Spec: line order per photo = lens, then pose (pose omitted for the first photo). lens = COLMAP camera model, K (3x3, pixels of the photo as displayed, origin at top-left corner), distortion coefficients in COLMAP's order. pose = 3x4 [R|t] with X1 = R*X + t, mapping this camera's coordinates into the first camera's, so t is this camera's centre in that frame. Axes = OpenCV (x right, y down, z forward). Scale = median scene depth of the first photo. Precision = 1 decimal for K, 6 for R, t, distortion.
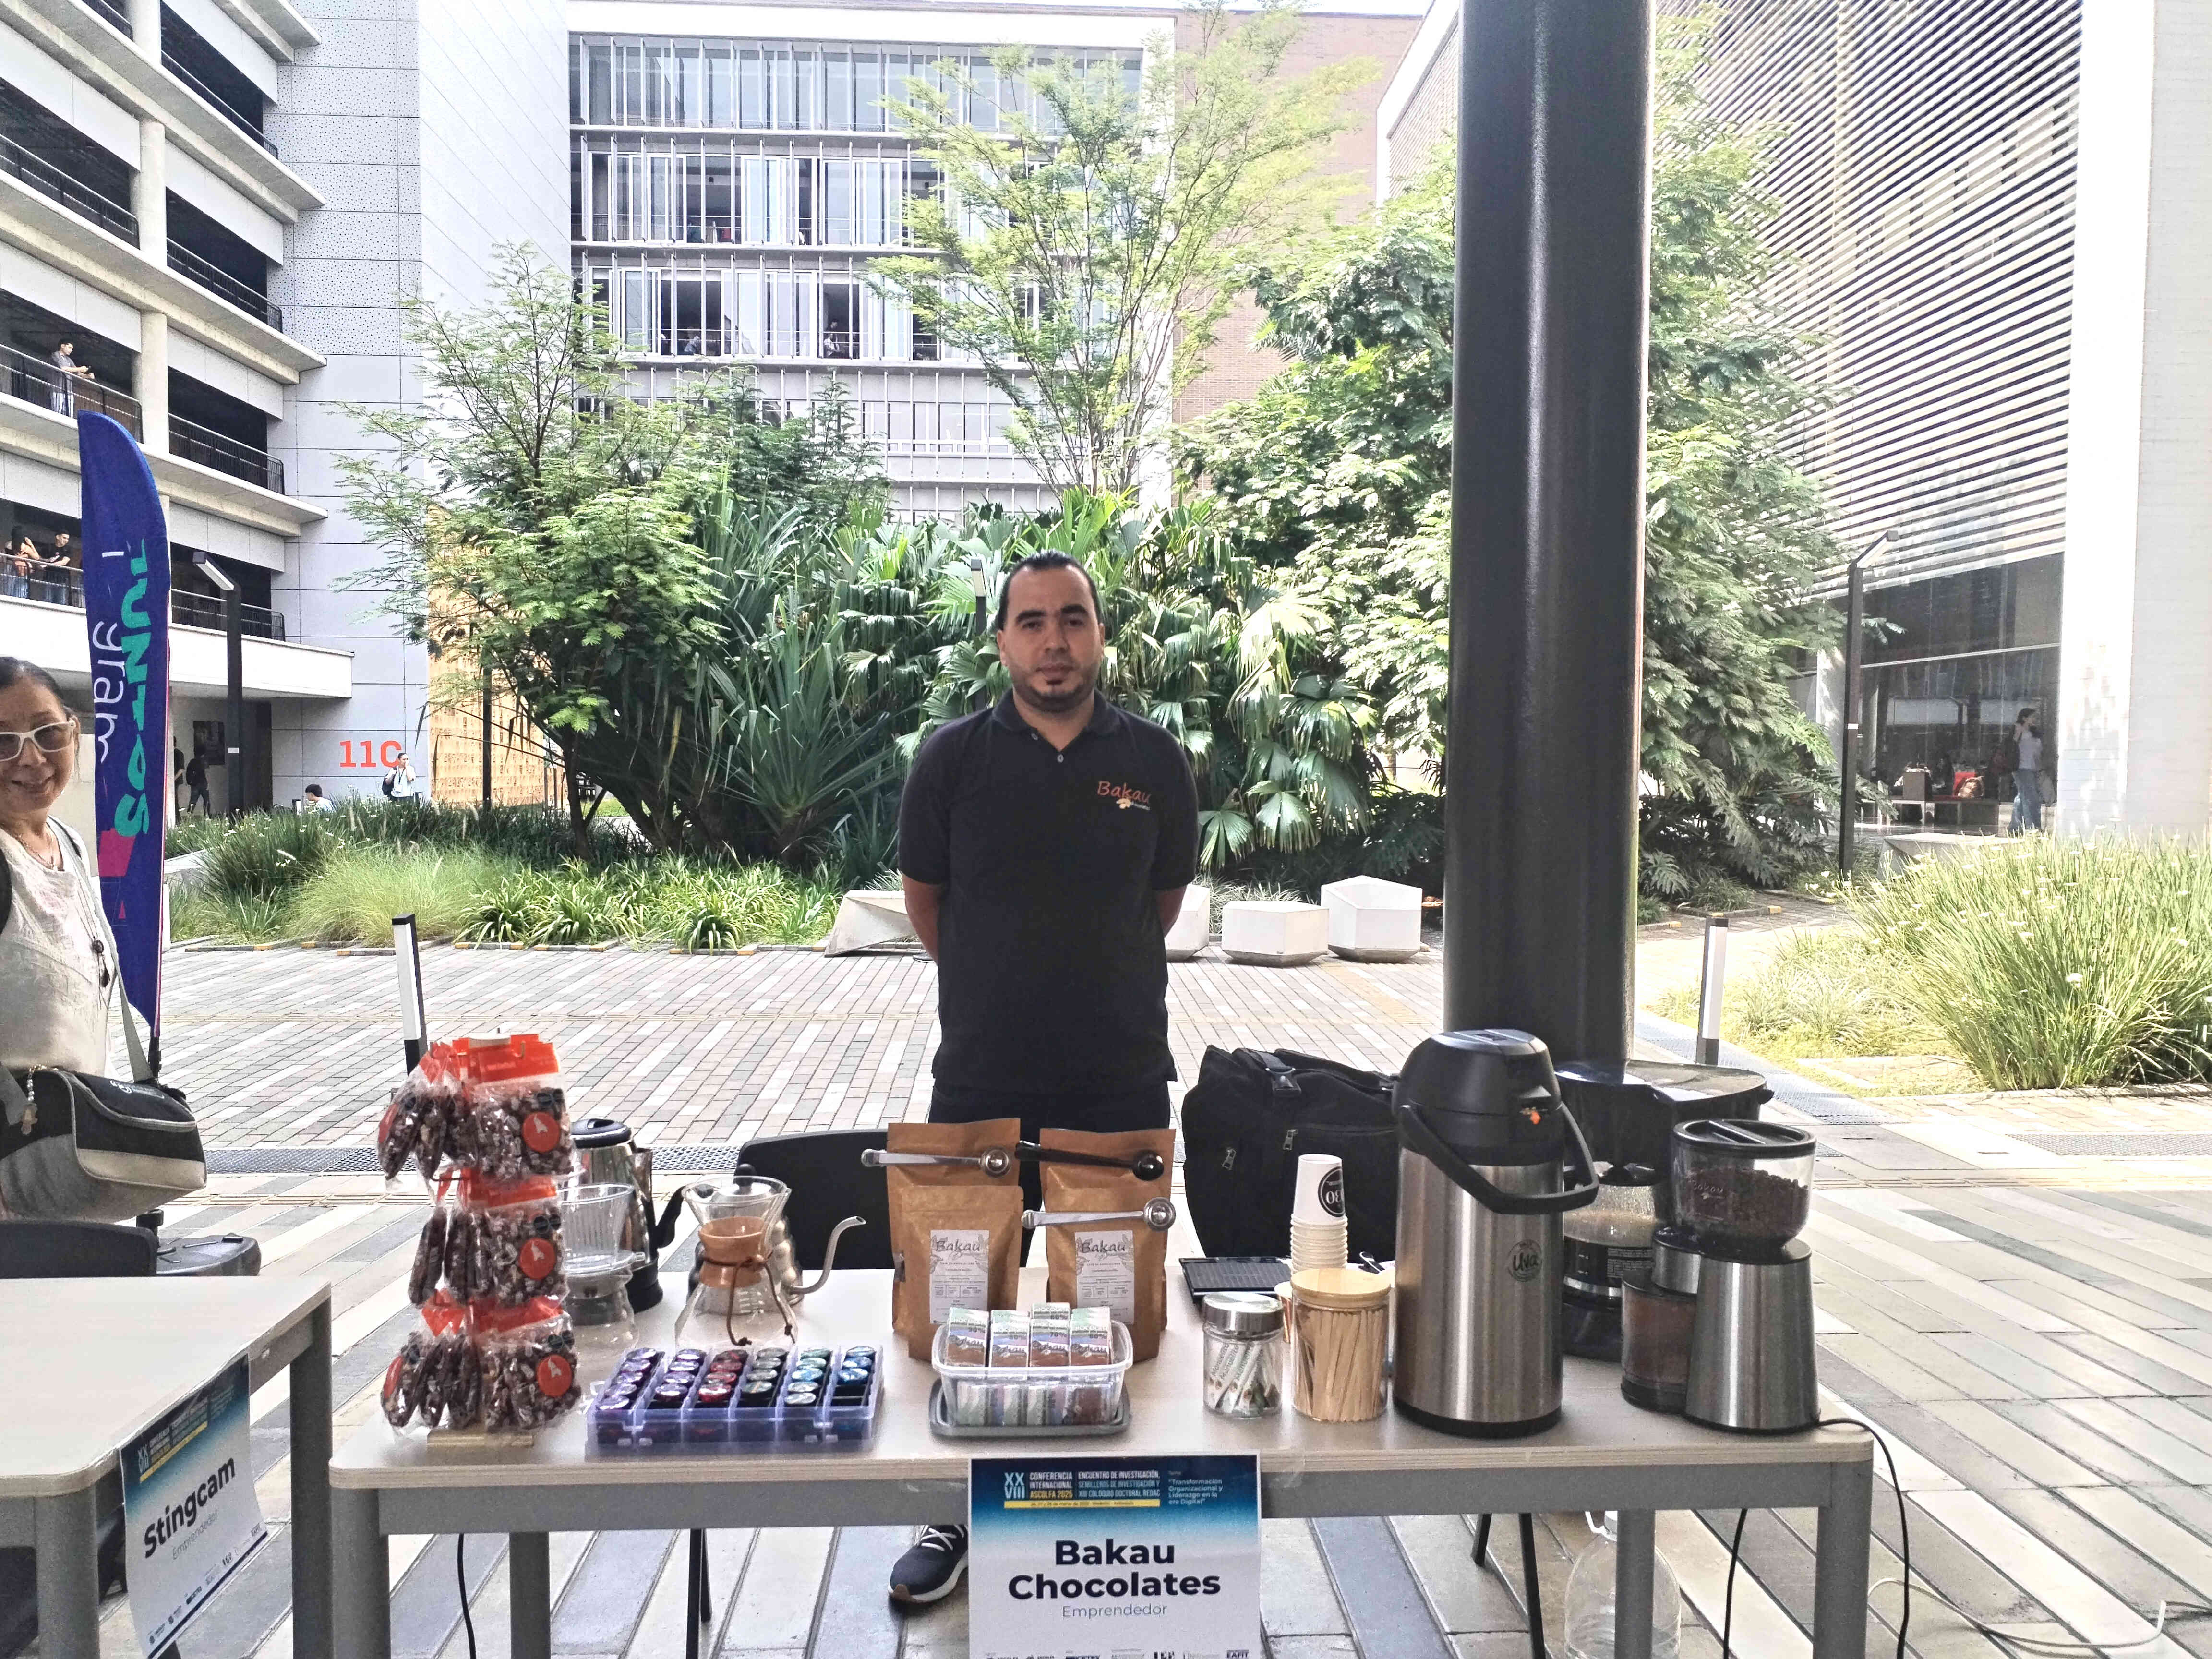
lens RADIAL K [[1720.6, 0, 1100.5], [0, 1720.6, 903.8], [0, 0, 1]] dist [0.020956, -0.008314]
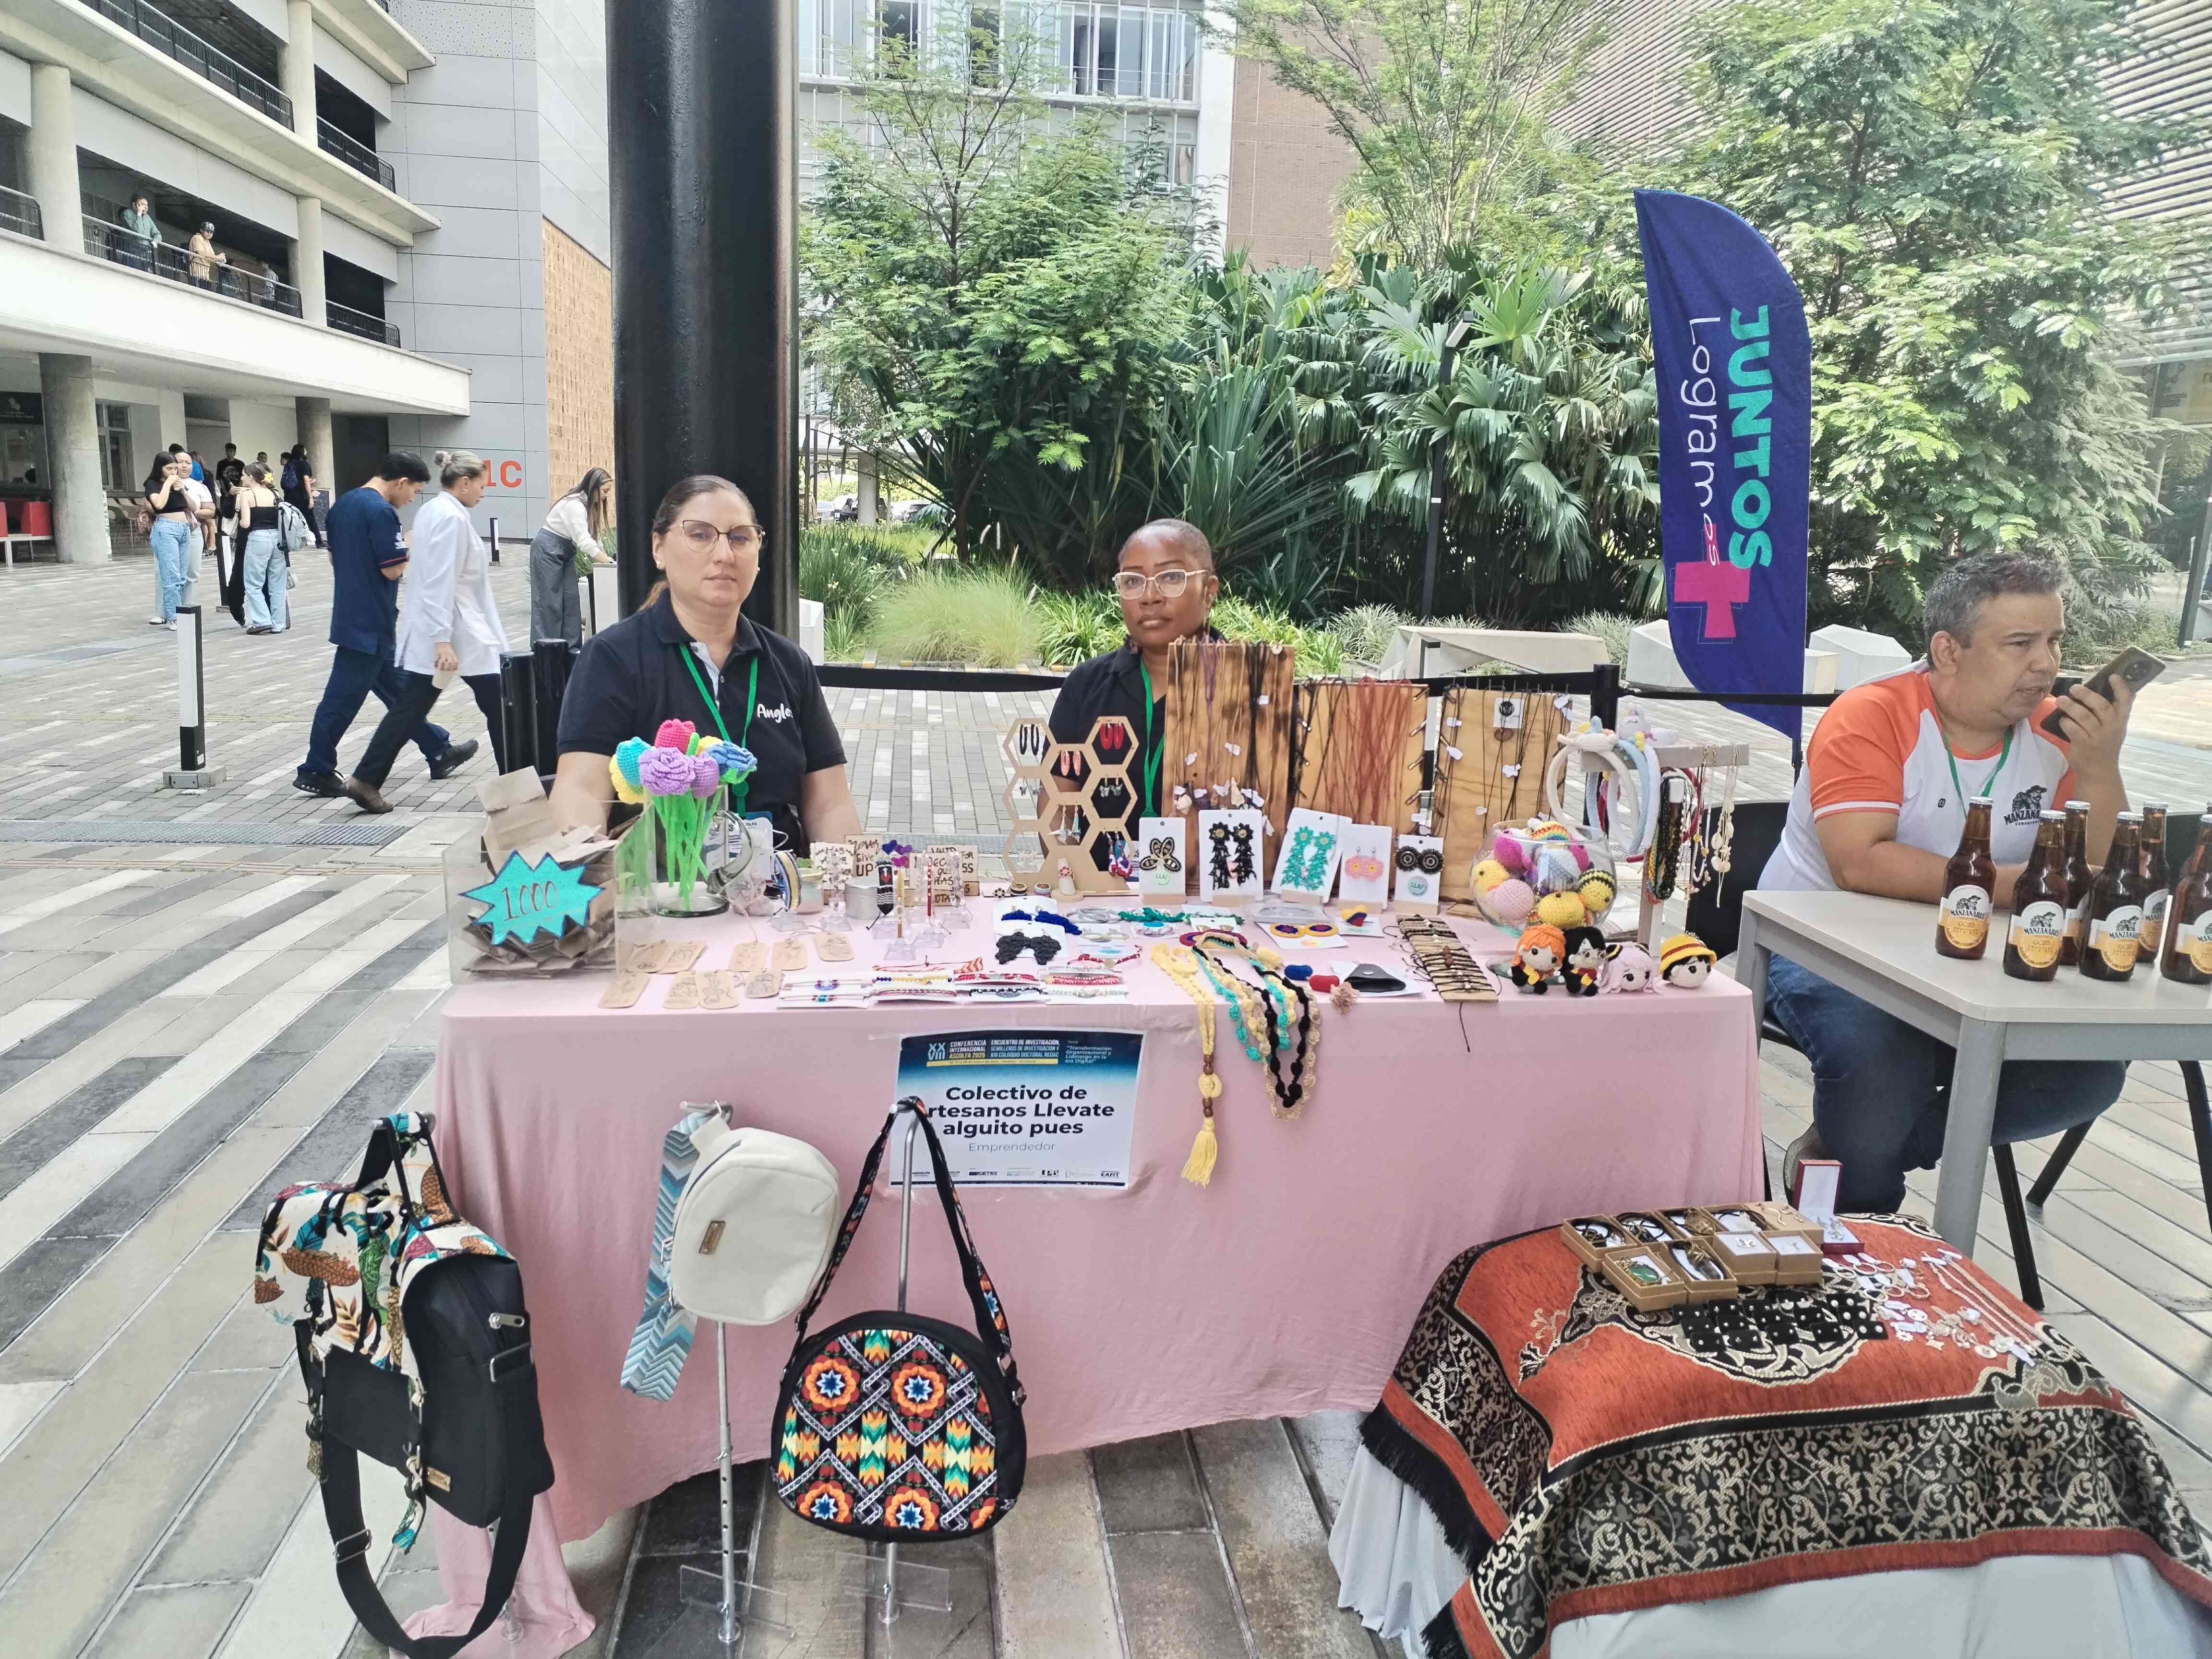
lens RADIAL K [[1651.7, 0, 1116.8], [0, 1651.7, 836.6], [0, 0, 1]] dist [0.006036, 0.007106]
pose [[0.996408, 0.014028, 0.083511, -0.138242], [-0.023775, 0.992860, 0.116891, 0.001703], [-0.081275, -0.118457, 0.989627, -0.005808]]
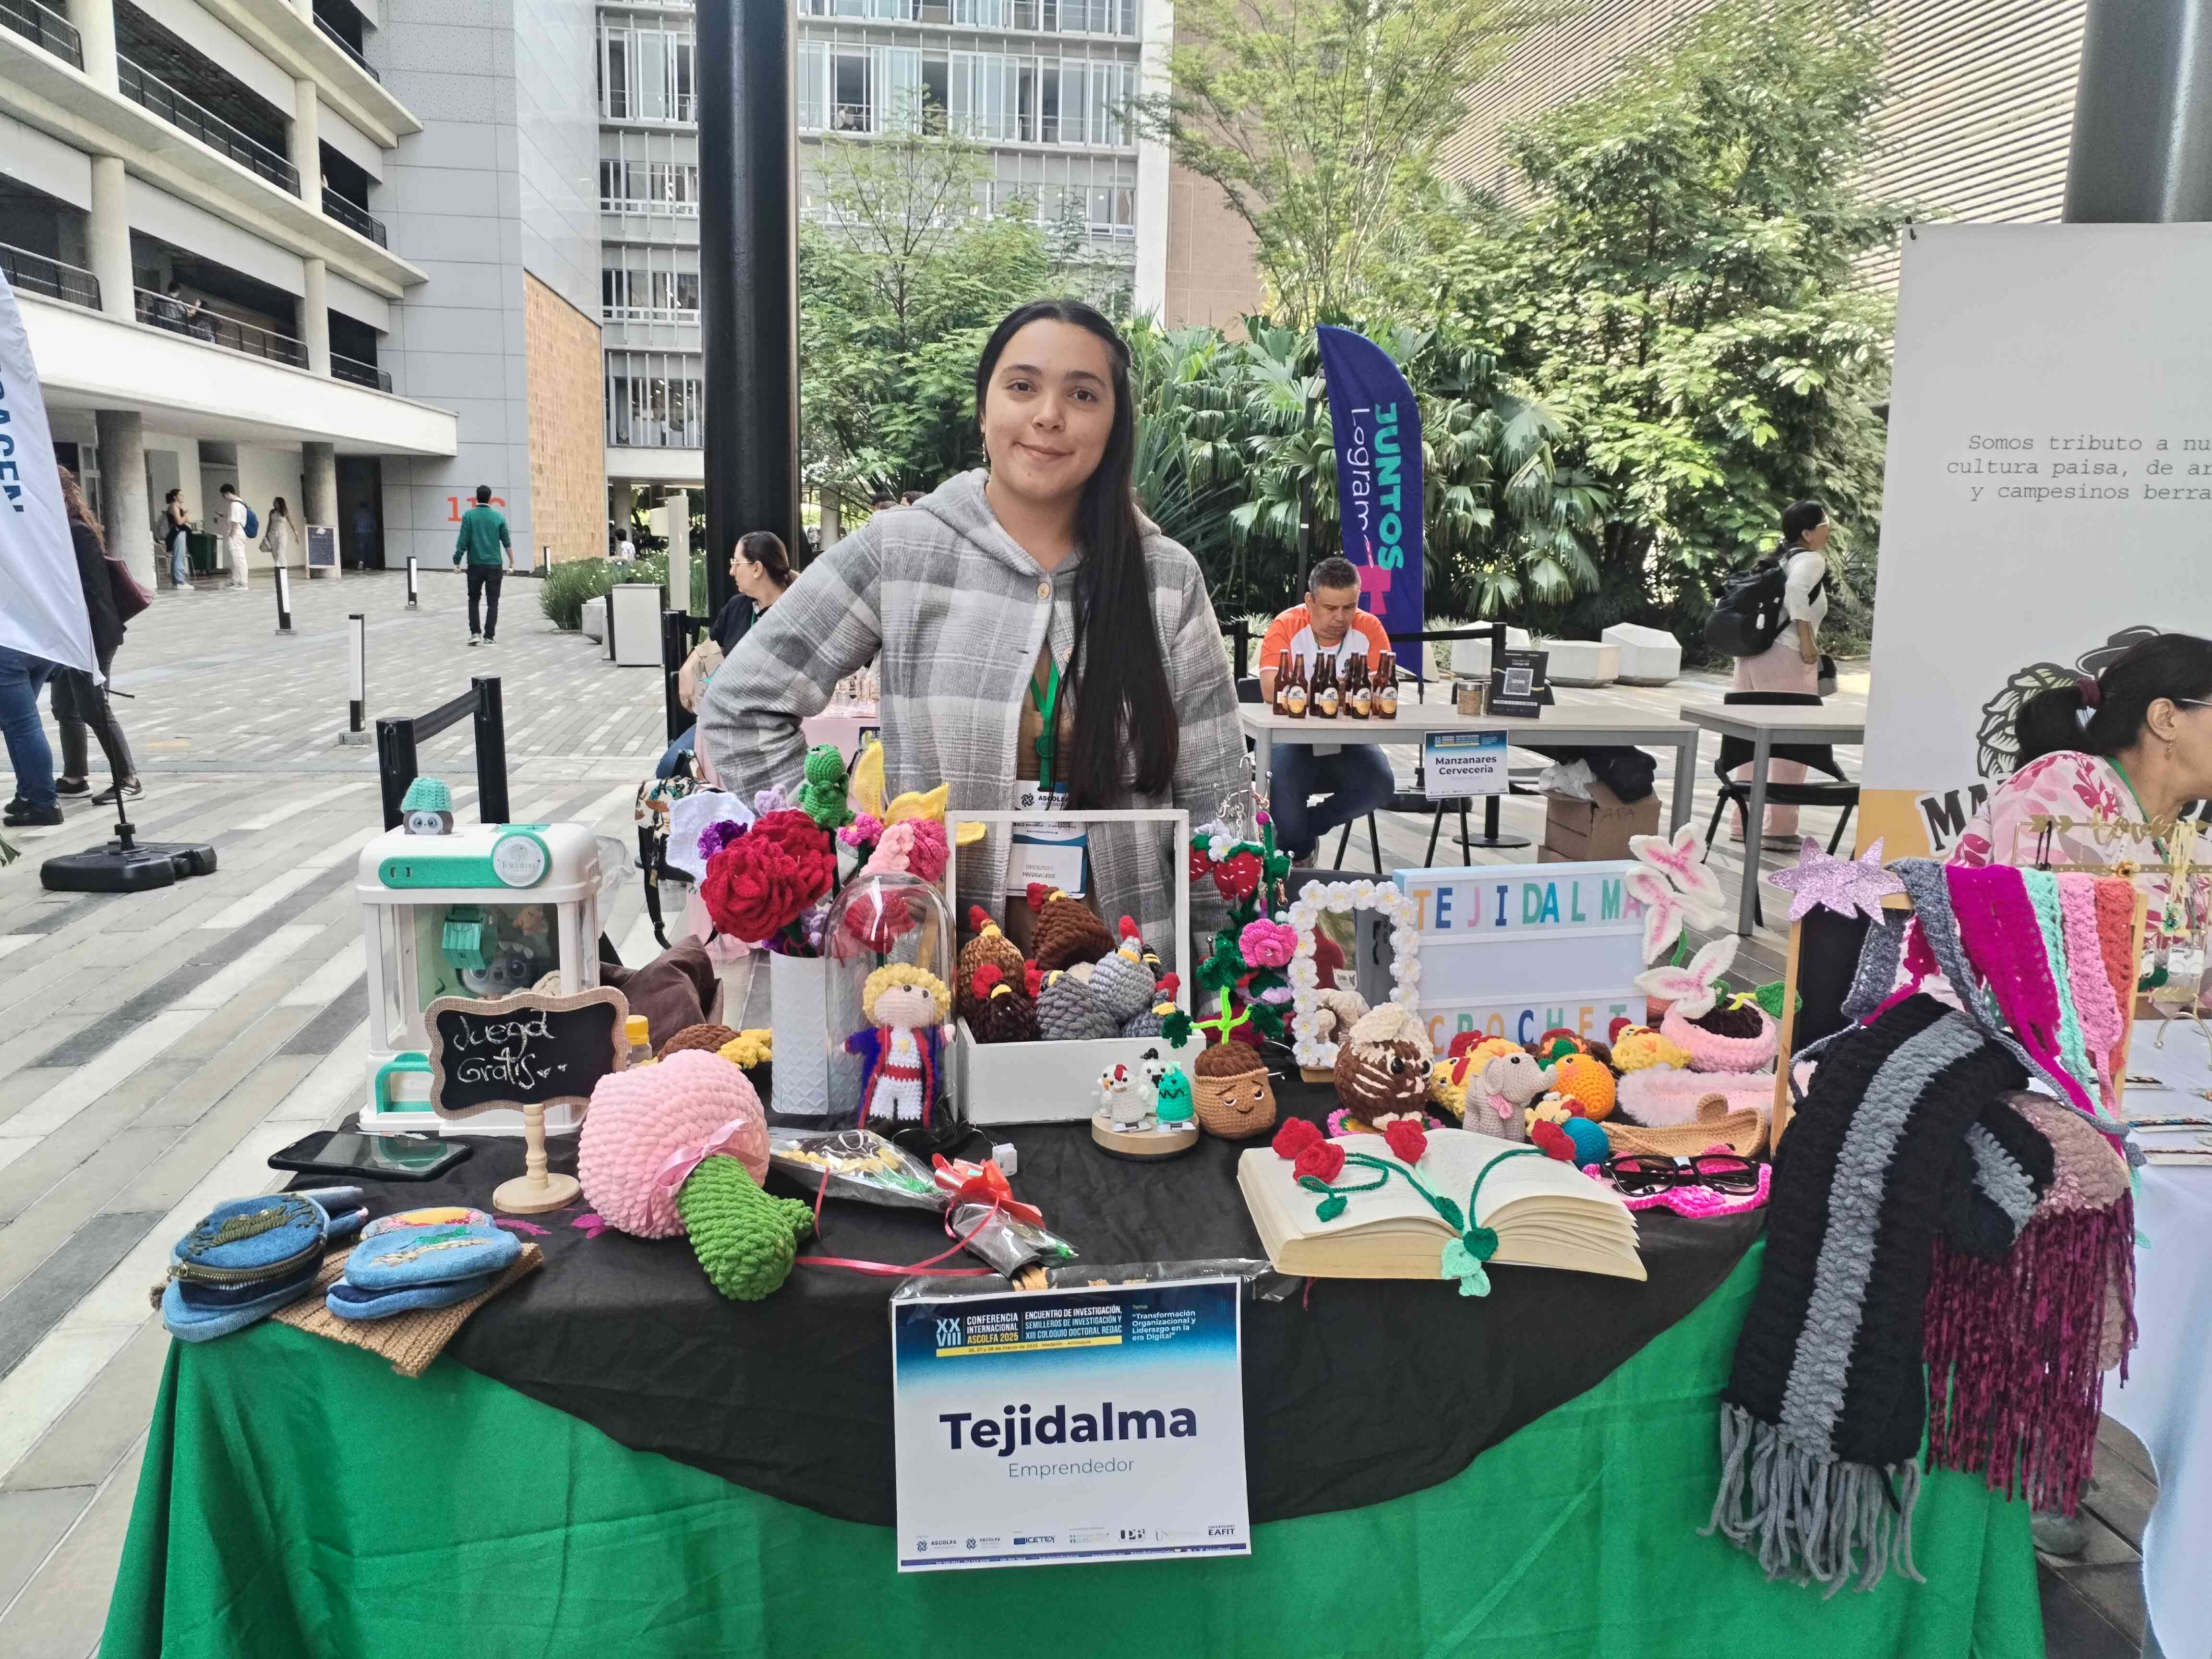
lens RADIAL K [[1651.7, 0, 1108.4], [0, 1651.7, 884.2], [0, 0, 1]] dist [0.006036, 0.007106]
pose [[0.995269, -0.003229, 0.097105, -0.133324], [-0.009436, 0.991510, 0.129687, 0.007991], [-0.096700, -0.129990, 0.986789, -0.092904]]
